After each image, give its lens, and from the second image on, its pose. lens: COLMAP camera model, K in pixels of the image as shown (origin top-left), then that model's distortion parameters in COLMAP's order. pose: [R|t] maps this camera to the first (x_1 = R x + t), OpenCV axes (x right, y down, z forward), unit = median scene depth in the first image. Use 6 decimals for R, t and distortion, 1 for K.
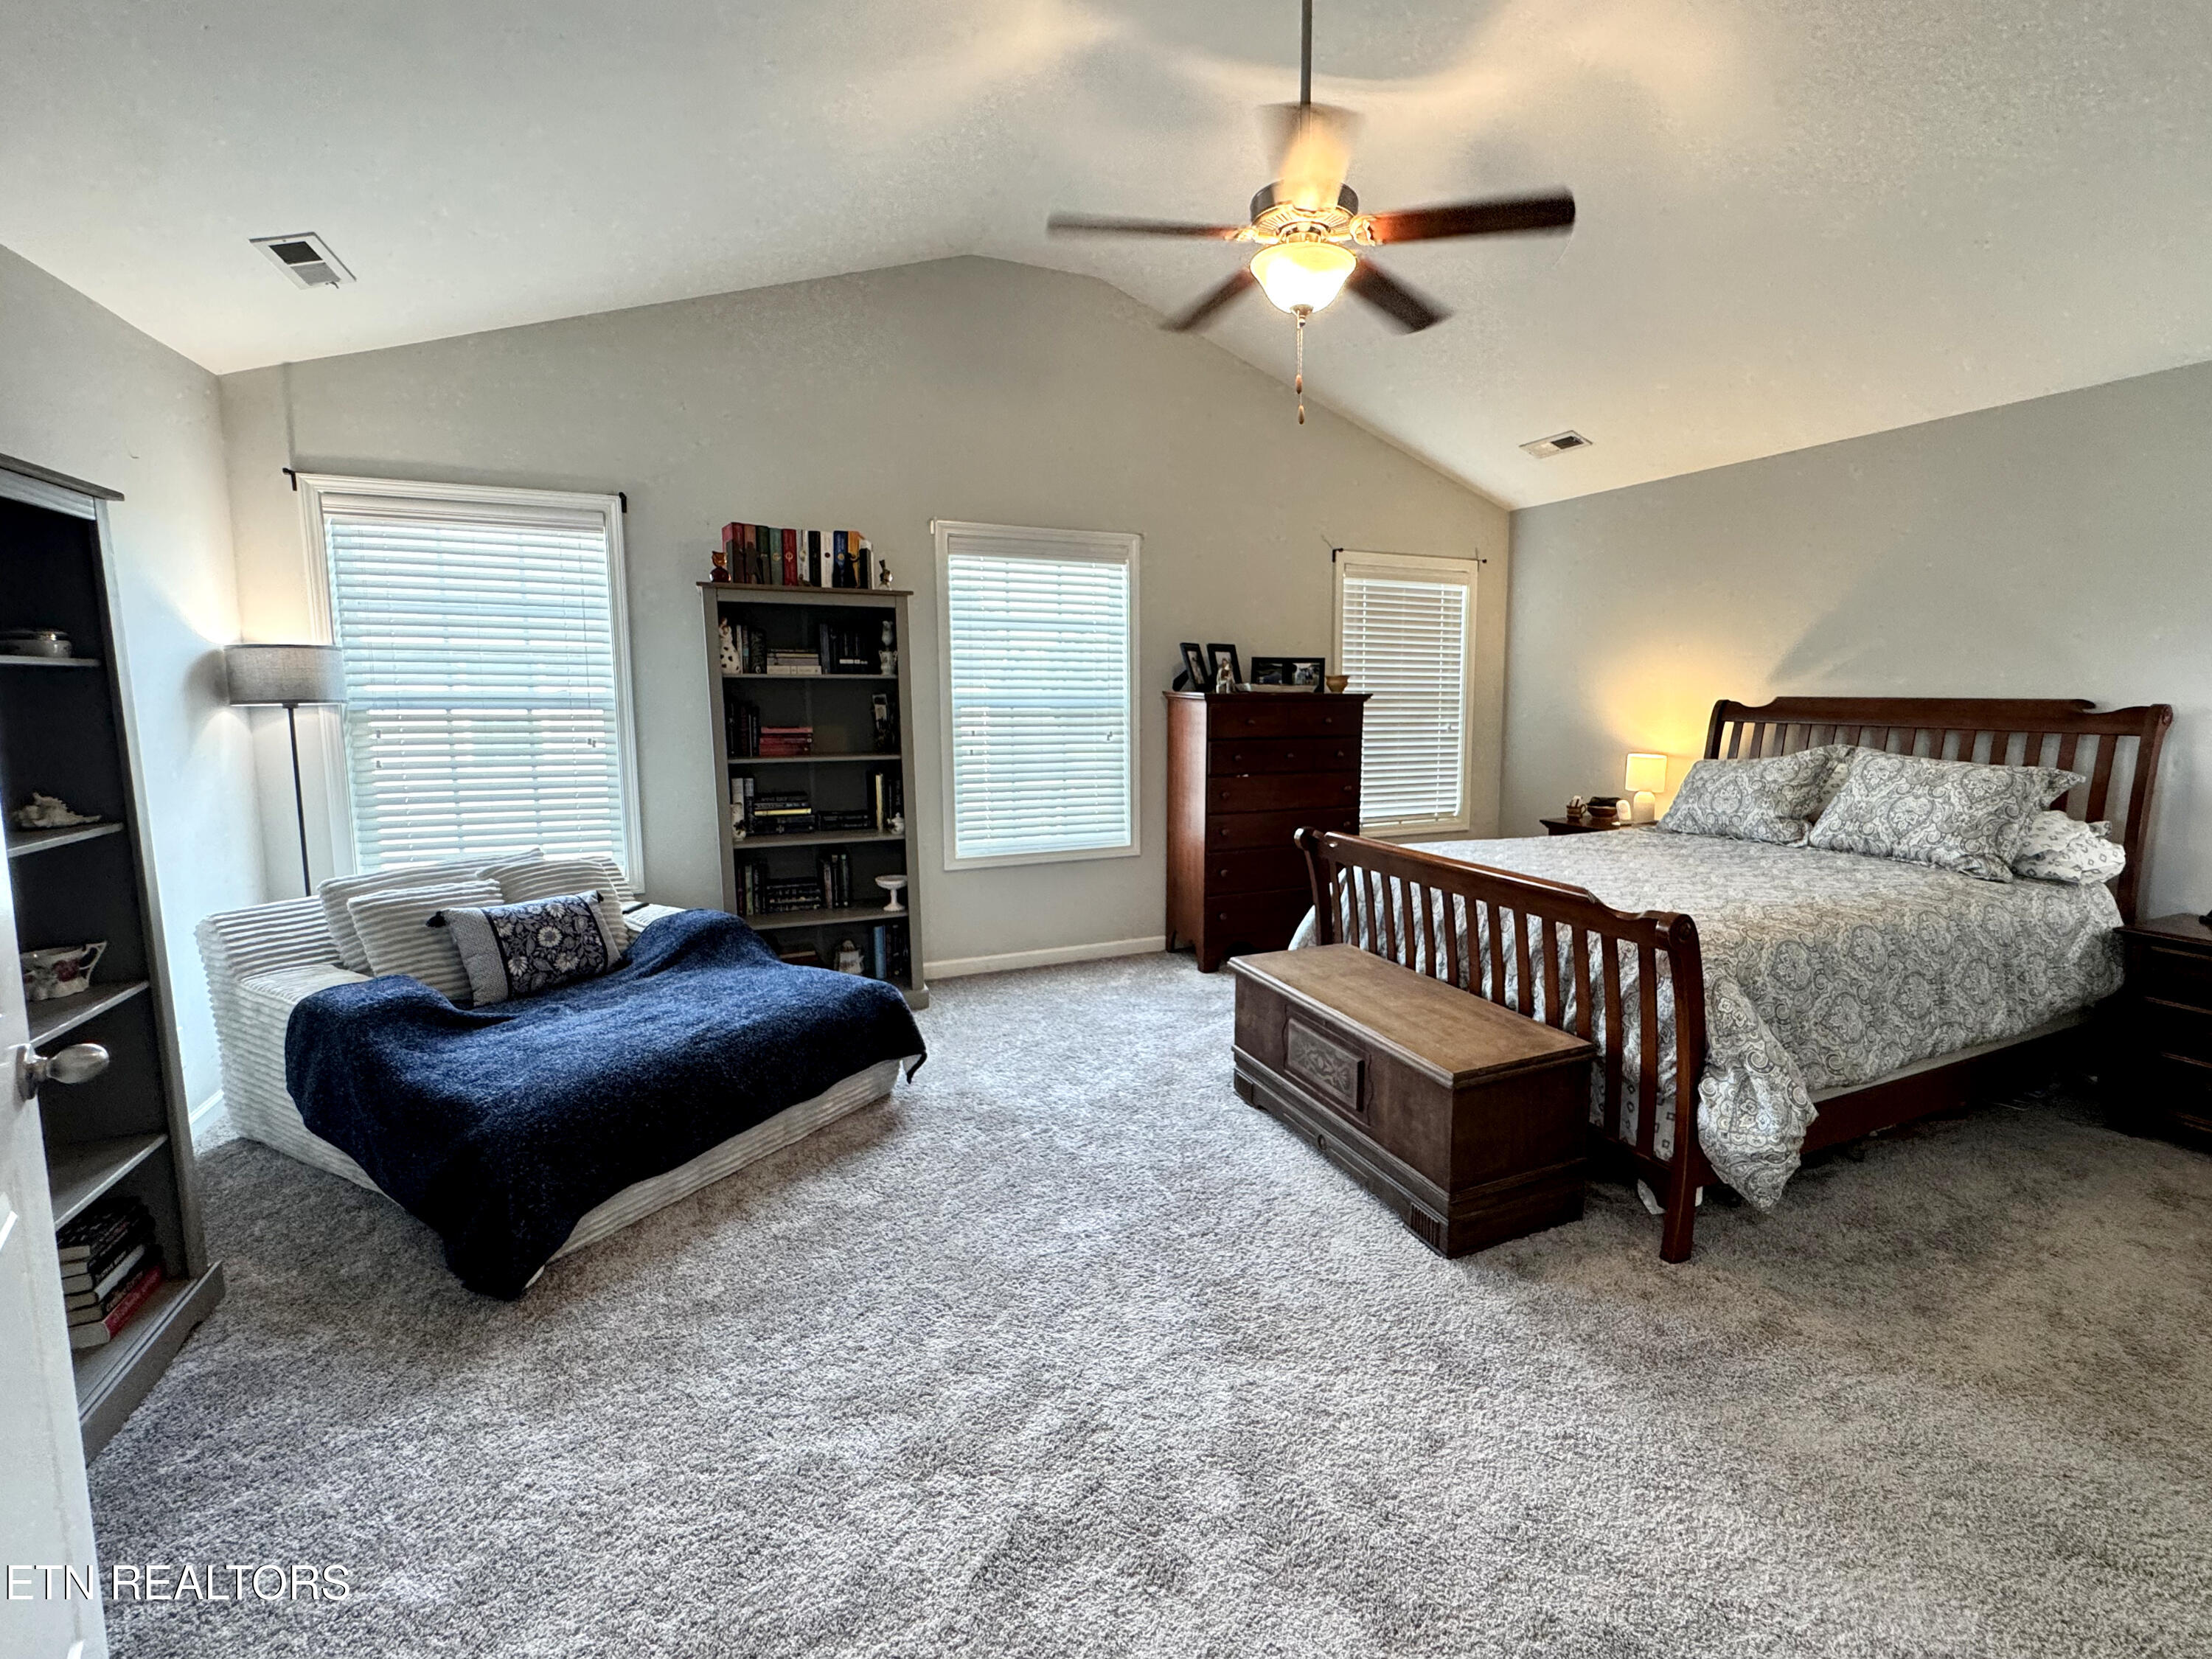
lens RADIAL K [[987.5, 0, 1184.8], [0, 987.5, 791.6], [0, 0, 1]] dist [-0.001215, -0.000285]
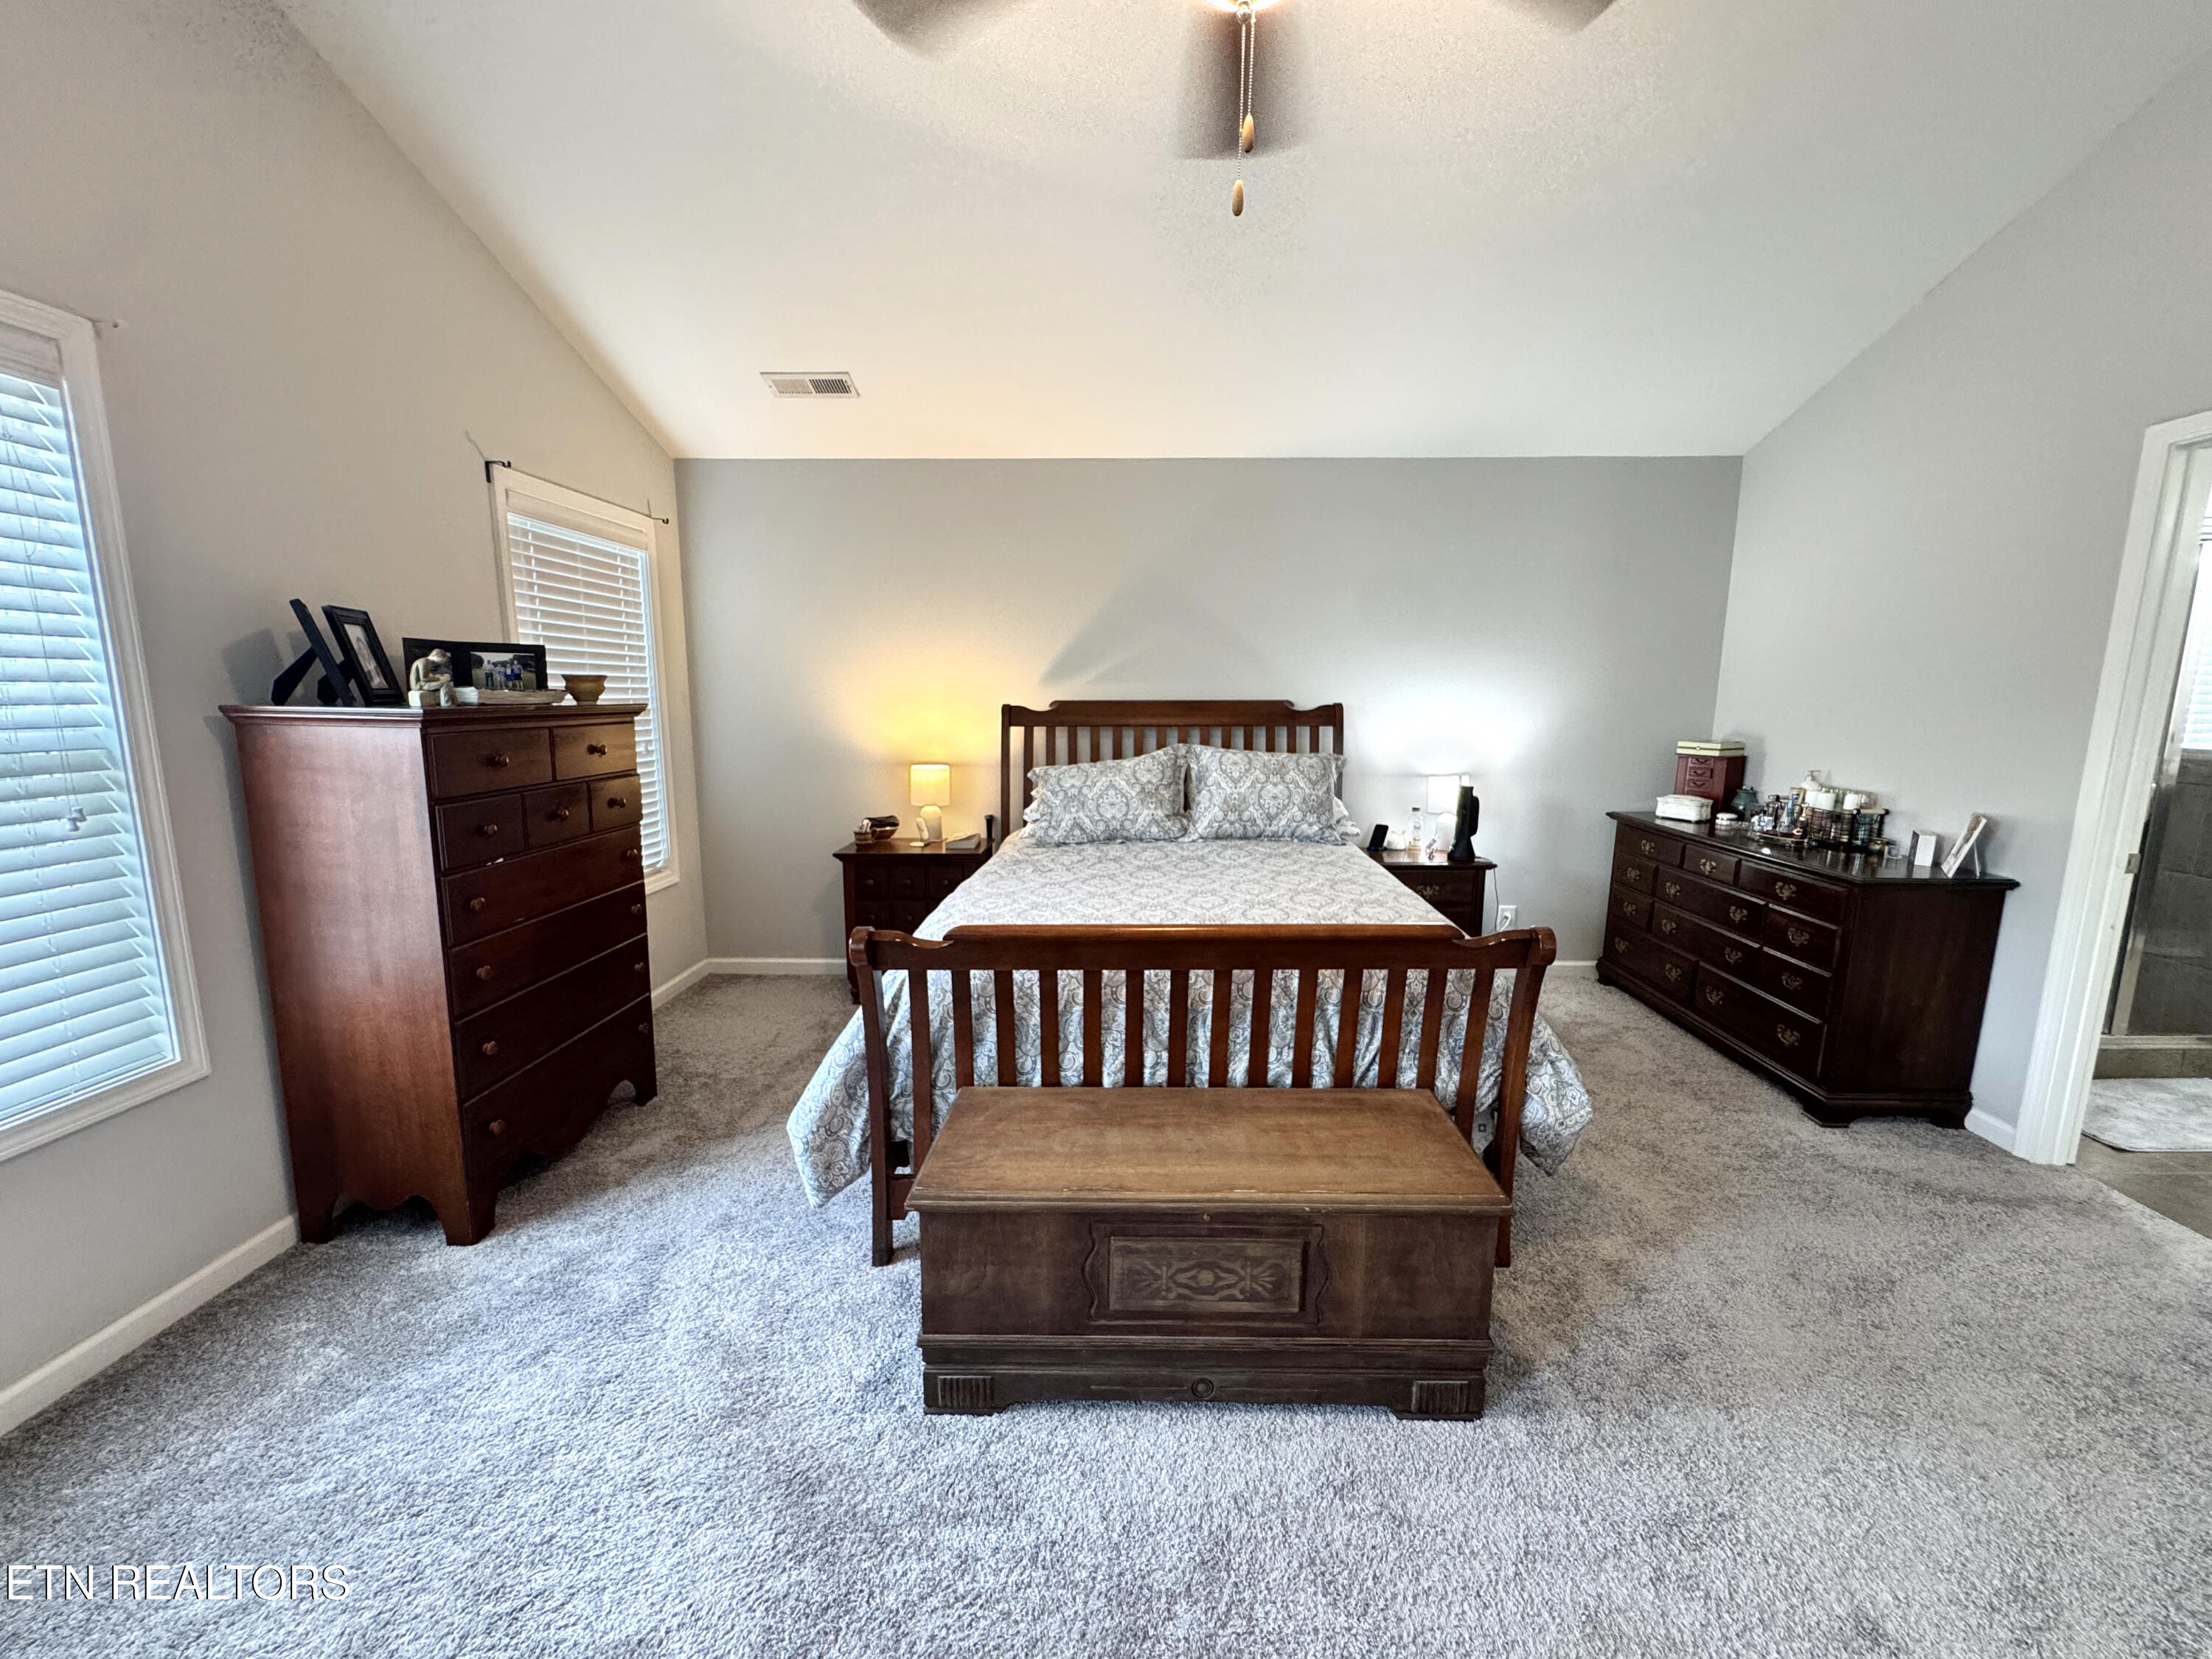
lens RADIAL K [[920.6, 0, 1136.5], [0, 920.6, 842.2], [0, 0, 1]] dist [-0.002333, -0.000271]
pose [[0.436949, -0.150617, 0.886786, -0.279559], [0.095220, 0.988087, 0.120905, -0.065249], [-0.894432, 0.031610, 0.446085, 0.561521]]
